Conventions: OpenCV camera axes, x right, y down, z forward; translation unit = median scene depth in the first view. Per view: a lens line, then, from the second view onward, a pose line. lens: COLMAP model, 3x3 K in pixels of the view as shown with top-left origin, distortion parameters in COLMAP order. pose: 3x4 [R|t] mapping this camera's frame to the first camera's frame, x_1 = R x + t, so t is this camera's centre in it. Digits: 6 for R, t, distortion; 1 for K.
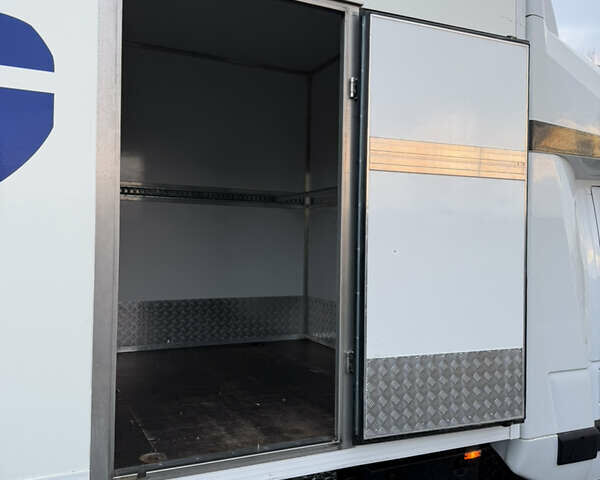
lens RADIAL K [[542.9, 0, 299.8], [0, 542.9, 251.2], [0, 0, 1]] dist [0.155679, -0.280988]
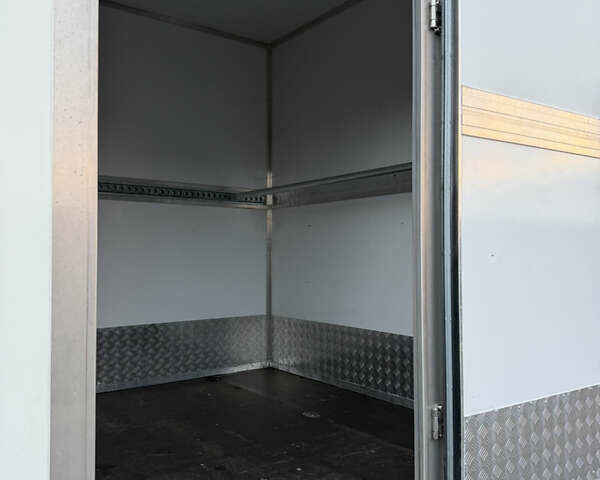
lens RADIAL K [[542.9, 0, 299.8], [0, 542.9, 251.2], [0, 0, 1]] dist [0.155679, -0.280988]
pose [[0.982164, -0.016079, 0.187337, -0.108064], [0.019588, 0.999665, -0.016896, 0.001136], [-0.187002, 0.020265, 0.982150, 0.201884]]
